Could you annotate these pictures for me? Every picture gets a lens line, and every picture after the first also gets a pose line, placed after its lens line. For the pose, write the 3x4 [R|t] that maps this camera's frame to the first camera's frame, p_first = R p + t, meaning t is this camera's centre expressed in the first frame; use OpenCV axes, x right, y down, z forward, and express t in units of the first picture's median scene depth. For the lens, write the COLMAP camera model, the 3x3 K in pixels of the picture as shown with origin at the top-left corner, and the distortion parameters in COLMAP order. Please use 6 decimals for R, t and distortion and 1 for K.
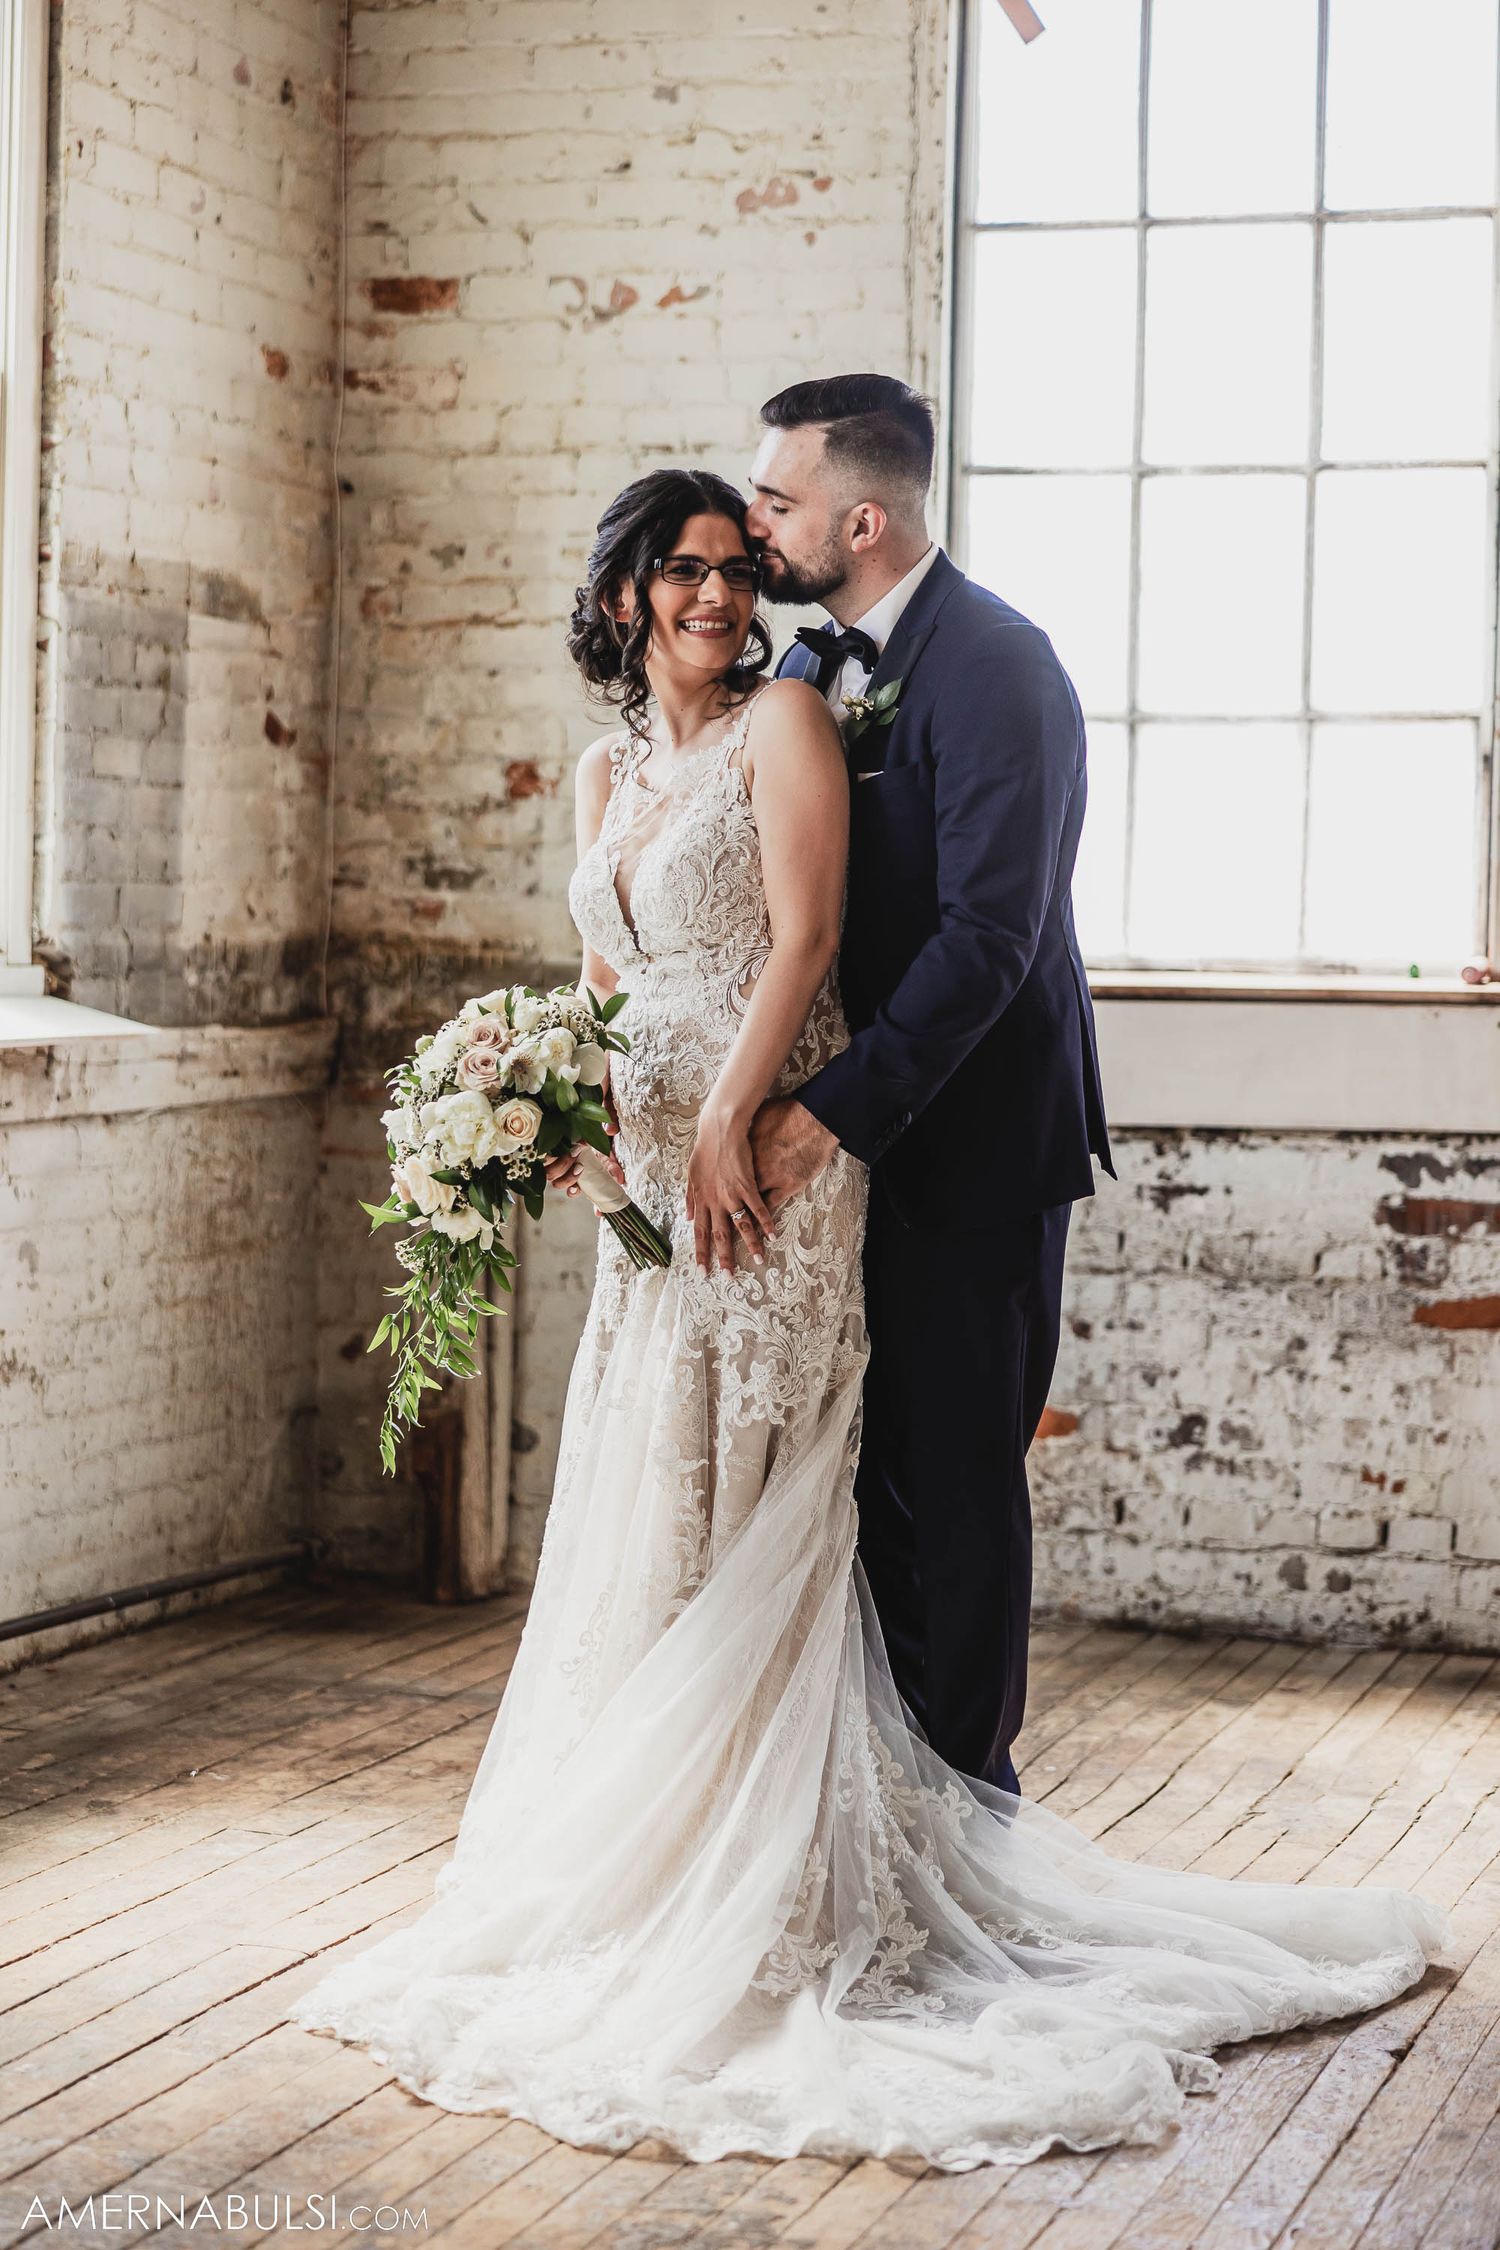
lens RADIAL K [[4260.0, 0, 743.3], [0, 4260.0, 1116.8], [0, 0, 1]] dist [-0.001481, 0.000000]
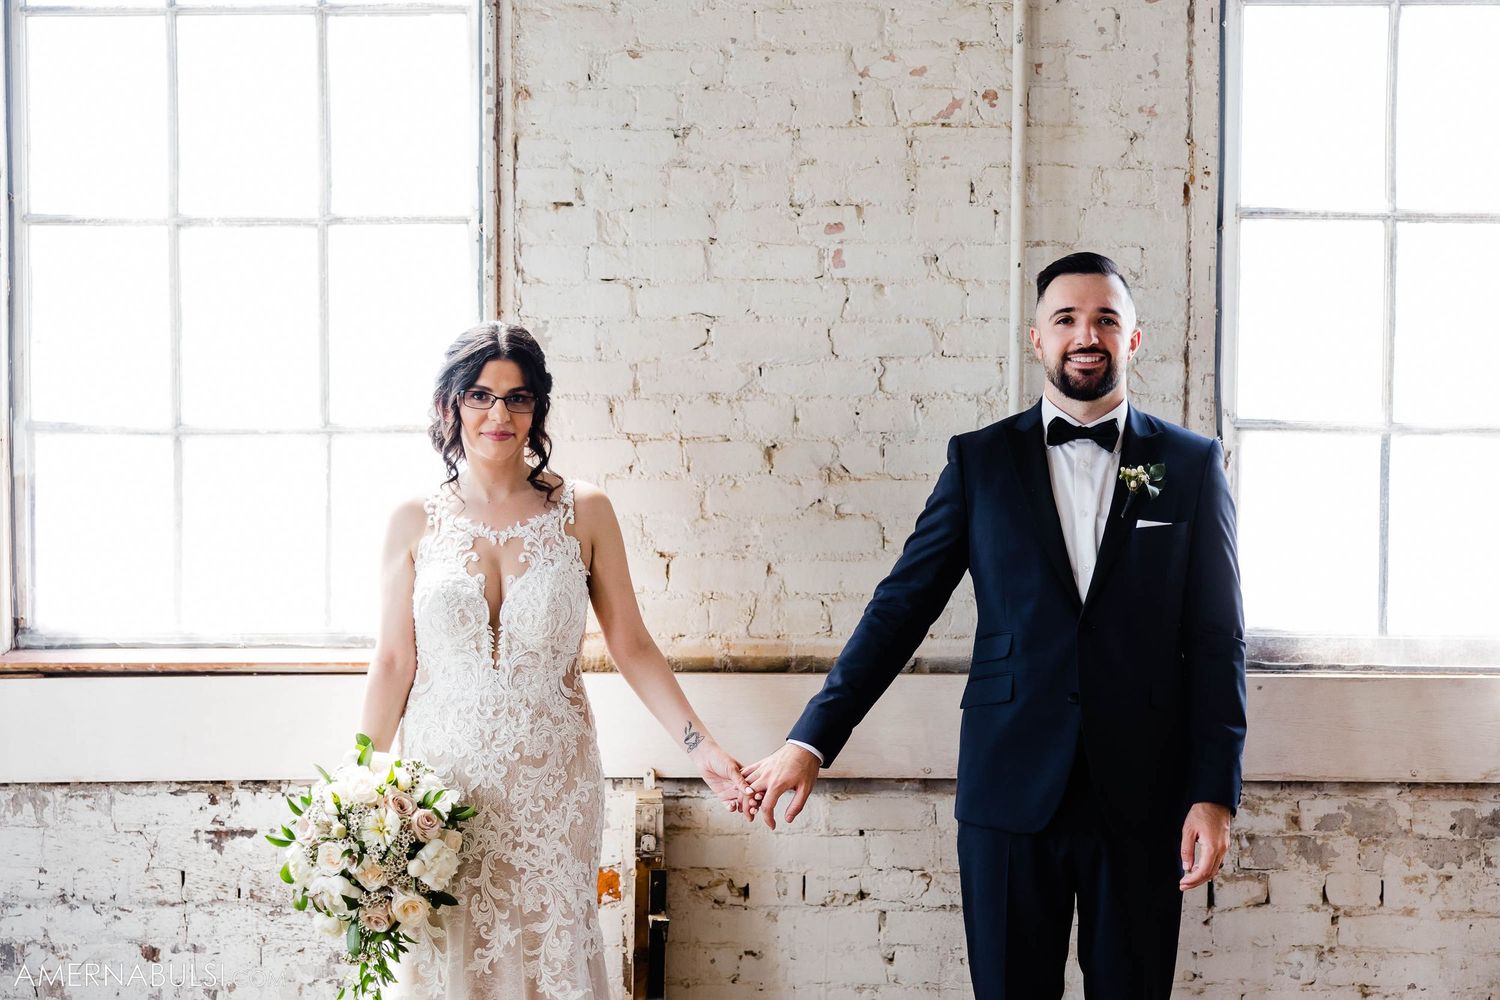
lens RADIAL K [[2680.2, 0, 750.2], [0, 2680.2, 505.5], [0, 0, 1]] dist [0.006128, 0.000000]
pose [[0.960677, -0.032432, 0.275767, 0.039119], [0.033630, 0.999434, 0.000383, -0.069266], [-0.275624, 0.008906, 0.961224, 0.249830]]
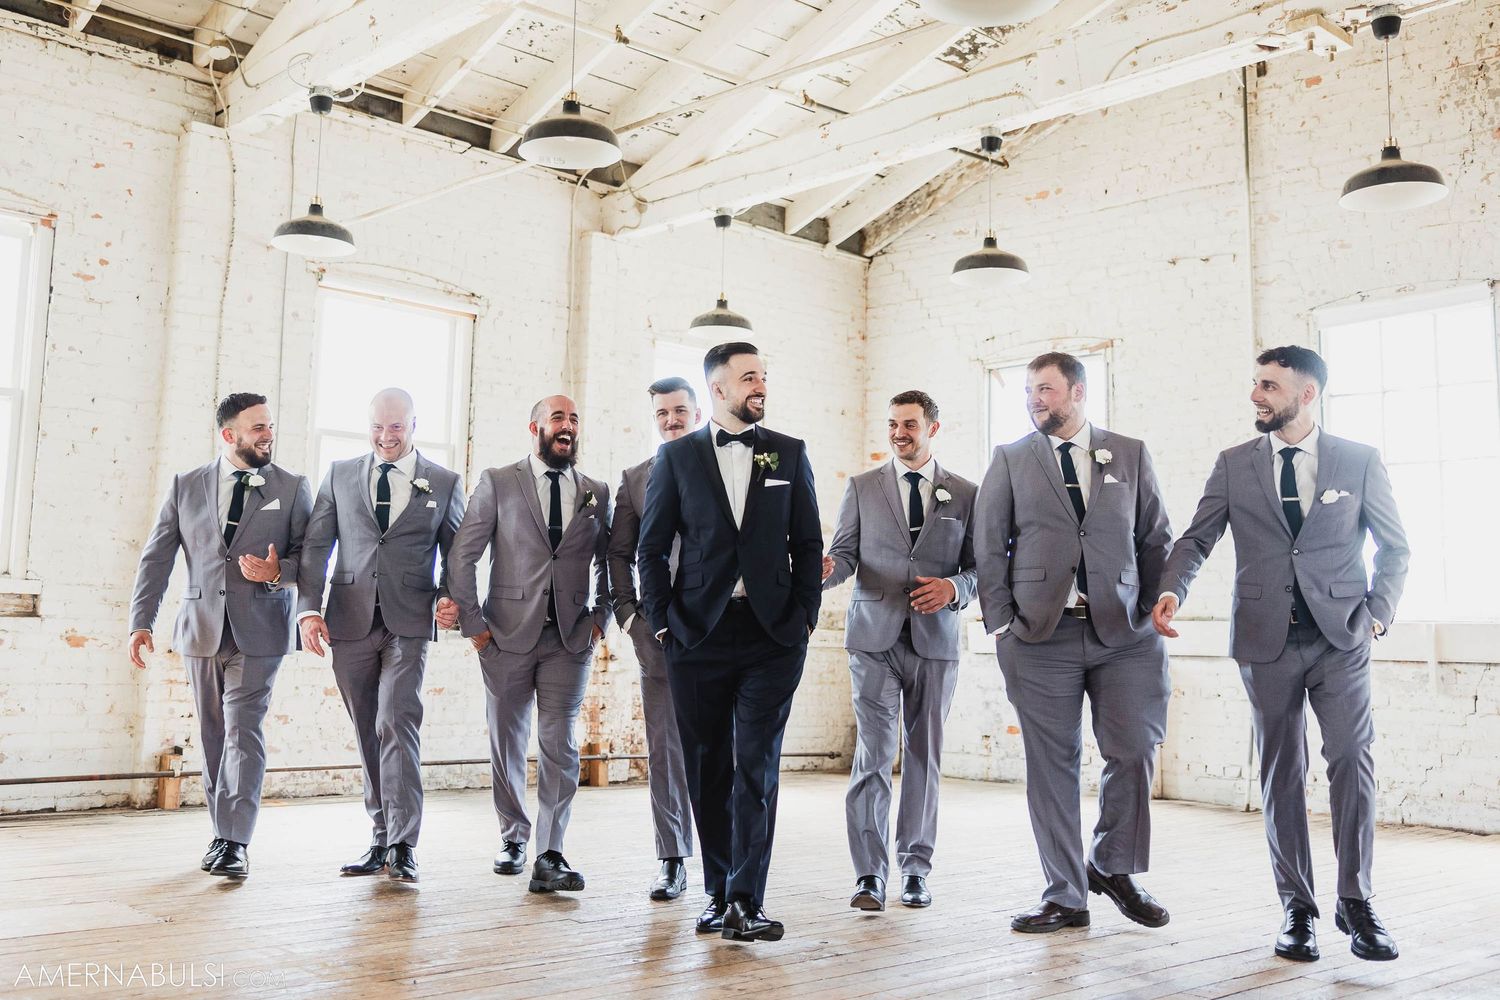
lens RADIAL K [[1512.3, 0, 690.1], [0, 1512.3, 437.1], [0, 0, 1]] dist [0.007577, 0.000000]
pose [[0.873037, -0.065904, -0.483180, 0.512961], [-0.029306, 0.981945, -0.186884, 0.077579], [0.486773, 0.177317, 0.855343, -0.395893]]
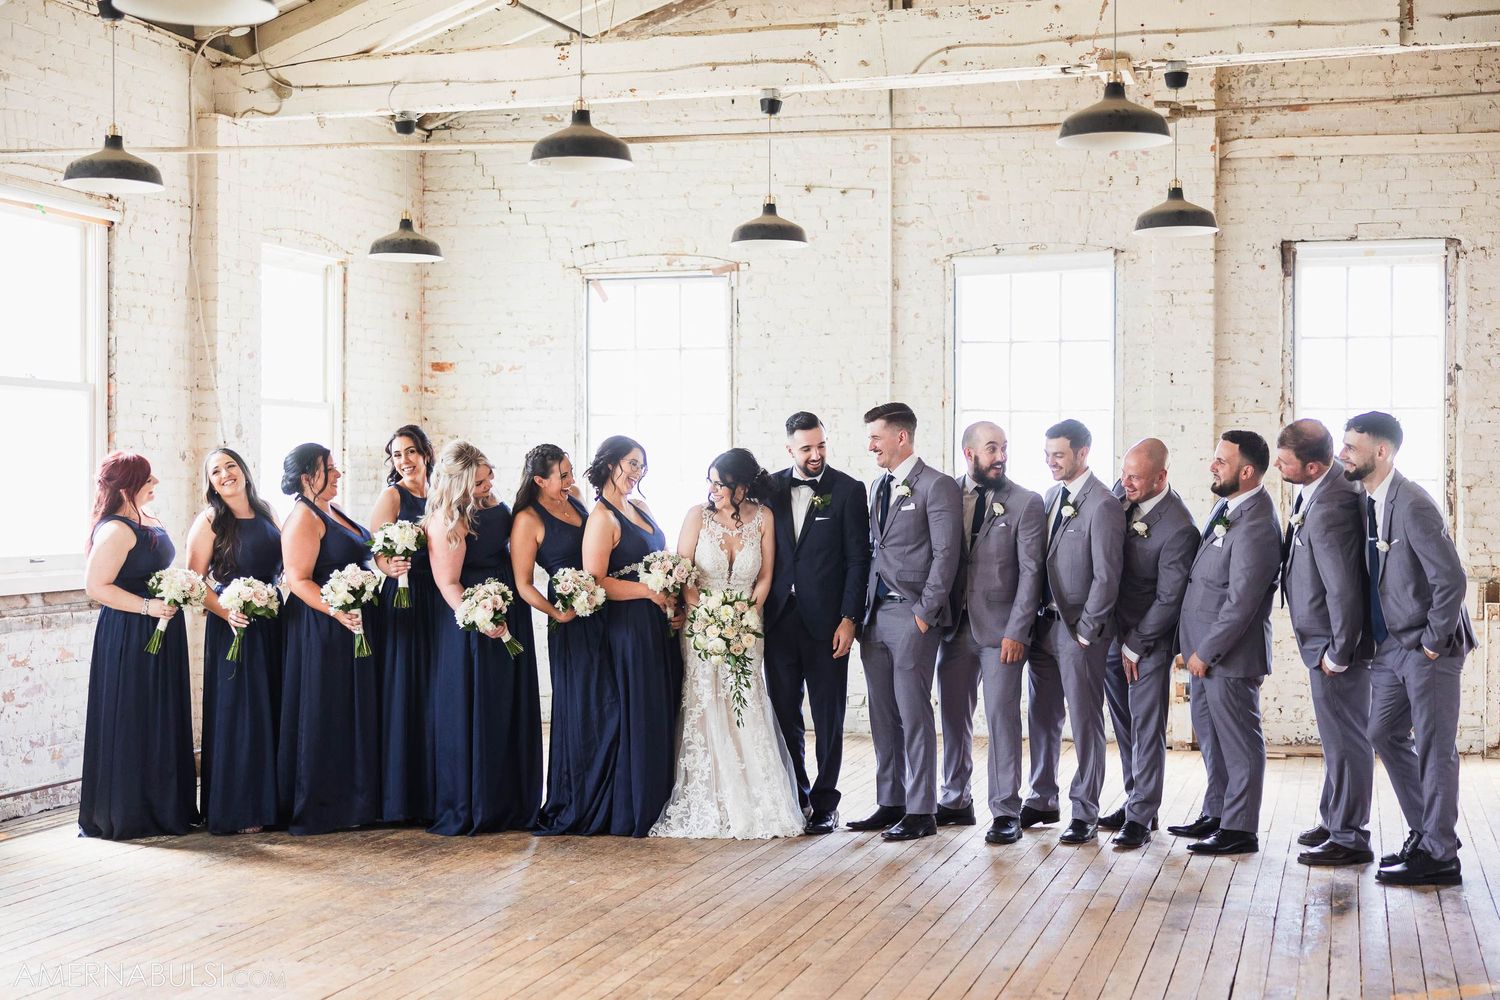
lens RADIAL K [[2080.1, 0, 771.4], [0, 2080.1, 507.5], [0, 0, 1]] dist [0.019782, 0.000000]
pose [[0.998369, -0.021627, 0.052839, 0.114229], [0.023640, 0.999007, -0.037772, 0.002248], [-0.051969, 0.038959, 0.997888, -0.846653]]
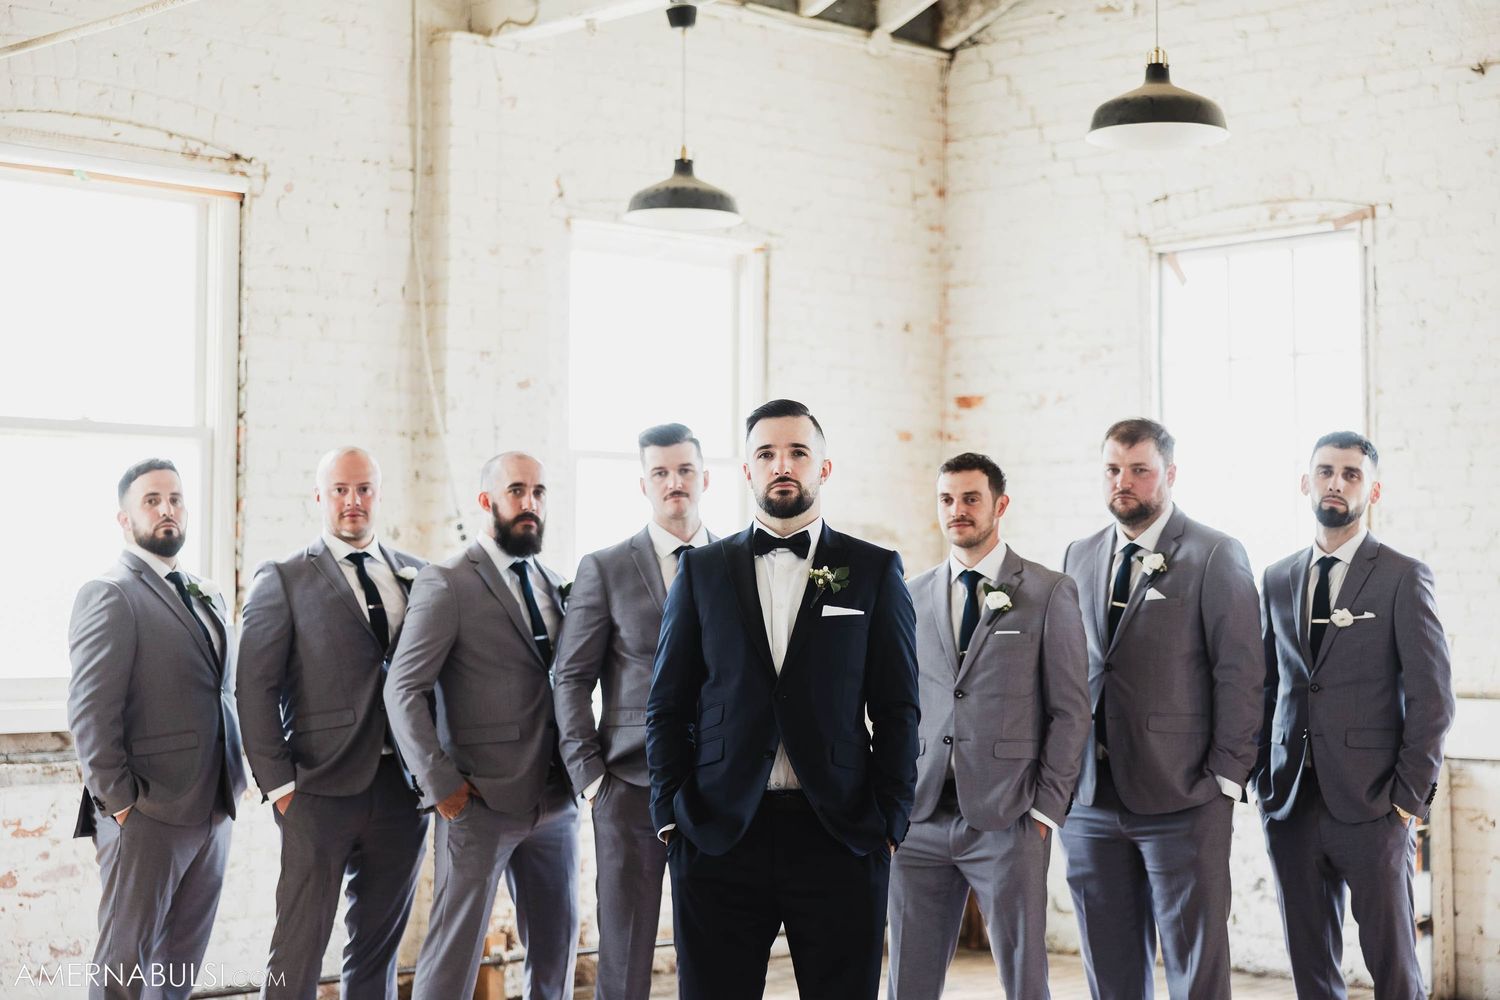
lens RADIAL K [[2499.1, 0, 749.7], [0, 2499.1, 482.9], [0, 0, 1]] dist [0.006875, 0.000000]
pose [[0.885956, -0.042902, -0.461781, 0.494440], [-0.004661, 0.994838, -0.101366, -0.002864], [0.463746, 0.091958, 0.881183, -0.324946]]
